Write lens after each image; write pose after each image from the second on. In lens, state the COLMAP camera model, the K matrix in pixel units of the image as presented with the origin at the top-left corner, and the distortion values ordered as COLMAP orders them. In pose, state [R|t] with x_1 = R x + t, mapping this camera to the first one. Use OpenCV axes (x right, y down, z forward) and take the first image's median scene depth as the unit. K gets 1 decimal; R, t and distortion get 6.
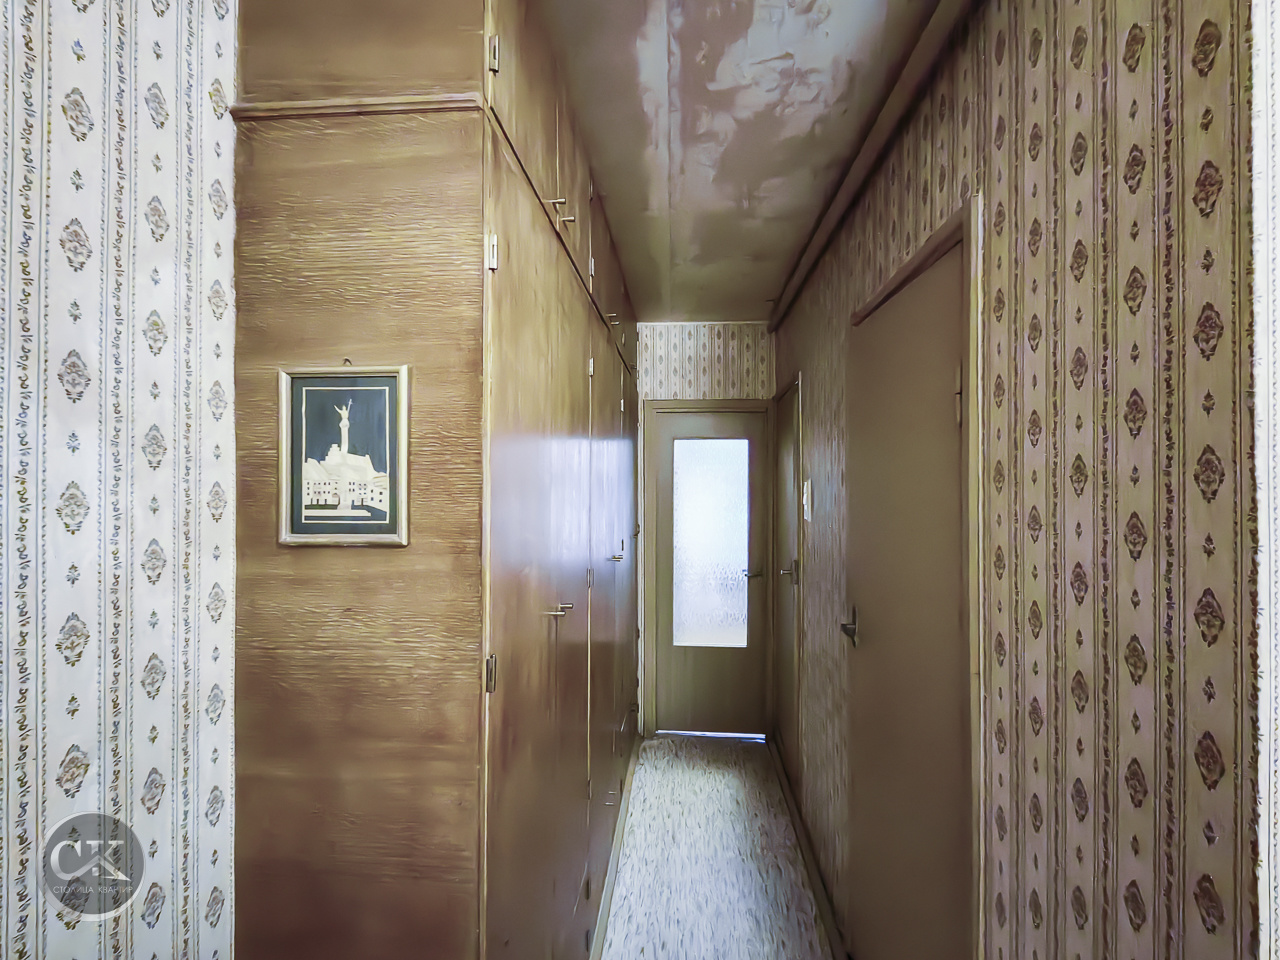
lens RADIAL K [[489.9, 0, 638.0], [0, 489.9, 479.1], [0, 0, 1]] dist [0.018078, -0.007294]
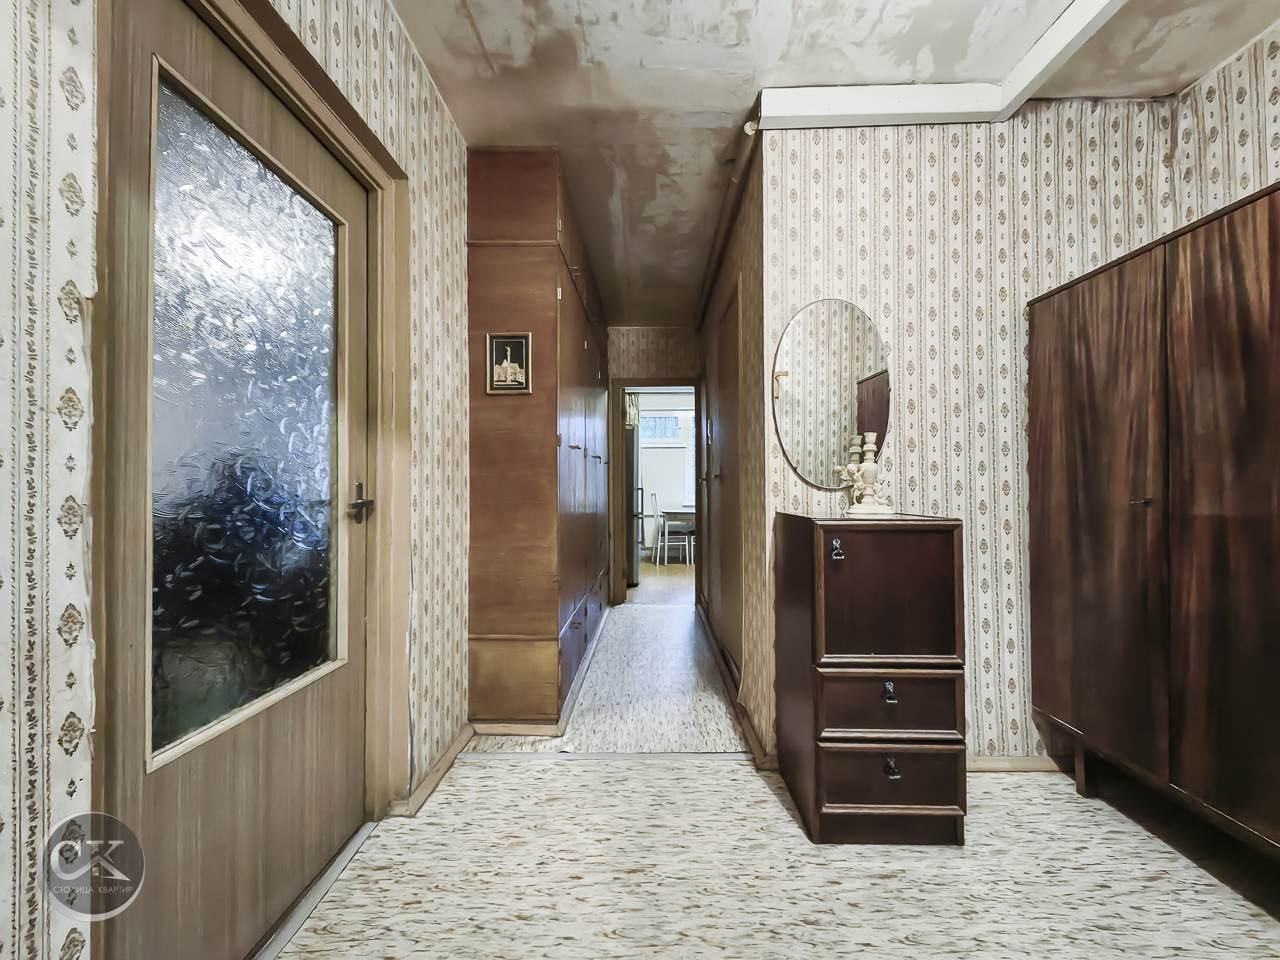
lens RADIAL K [[498.0, 0, 642.1], [0, 498.0, 487.8], [0, 0, 1]] dist [0.021869, -0.010341]
pose [[0.997585, -0.006698, 0.069126, -0.021534], [0.007548, 0.999899, -0.012043, 0.716725], [-0.069039, 0.012536, 0.997535, -1.950209]]
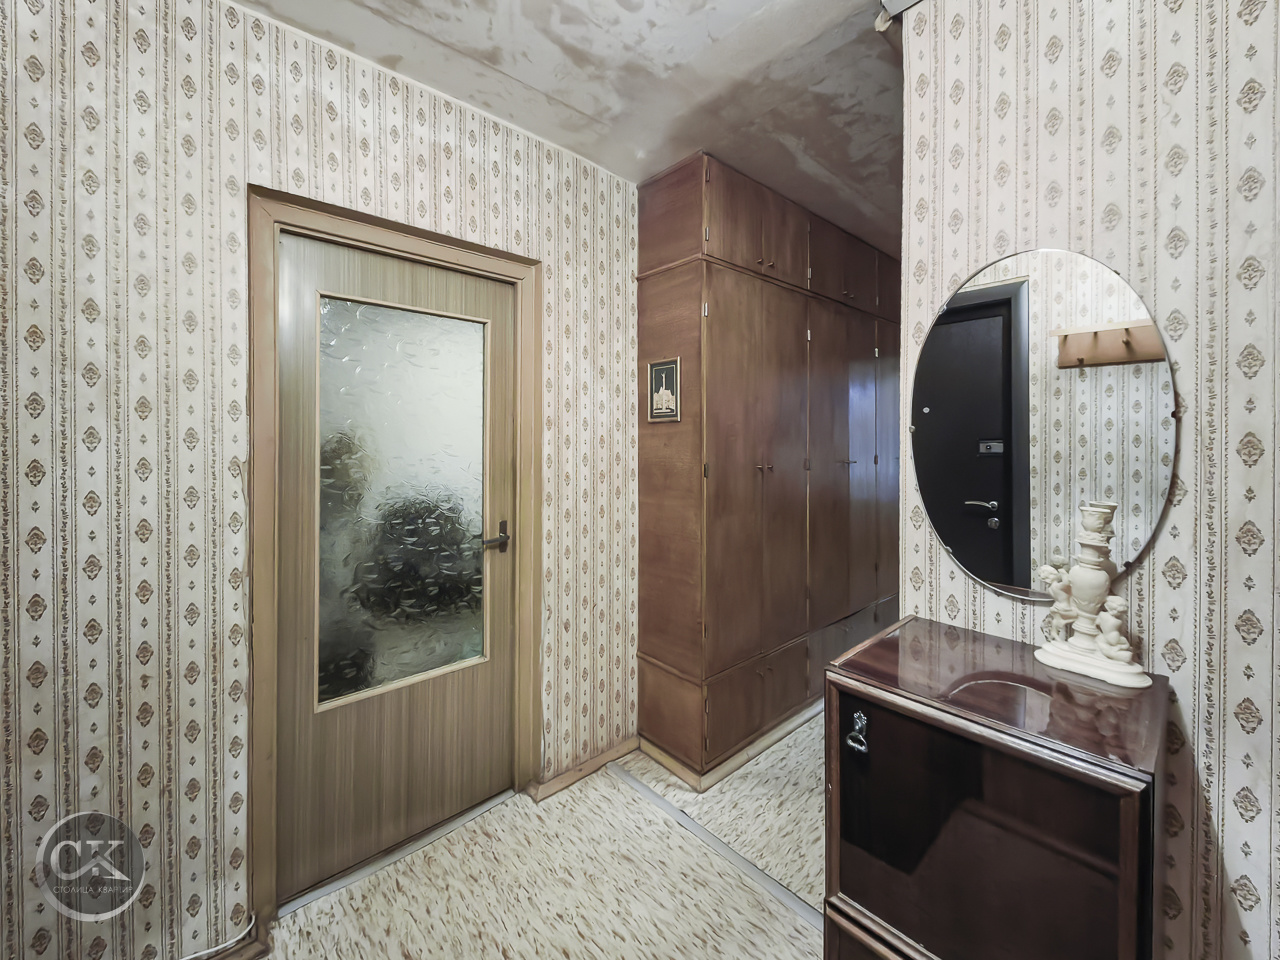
lens RADIAL K [[522.4, 0, 646.2], [0, 522.4, 439.7], [0, 0, 1]] dist [0.016555, -0.009508]
pose [[0.720204, -0.003304, -0.693755, 1.423241], [0.003687, 0.999993, -0.000935, 0.237346], [0.693753, -0.001885, 0.720211, -1.248646]]
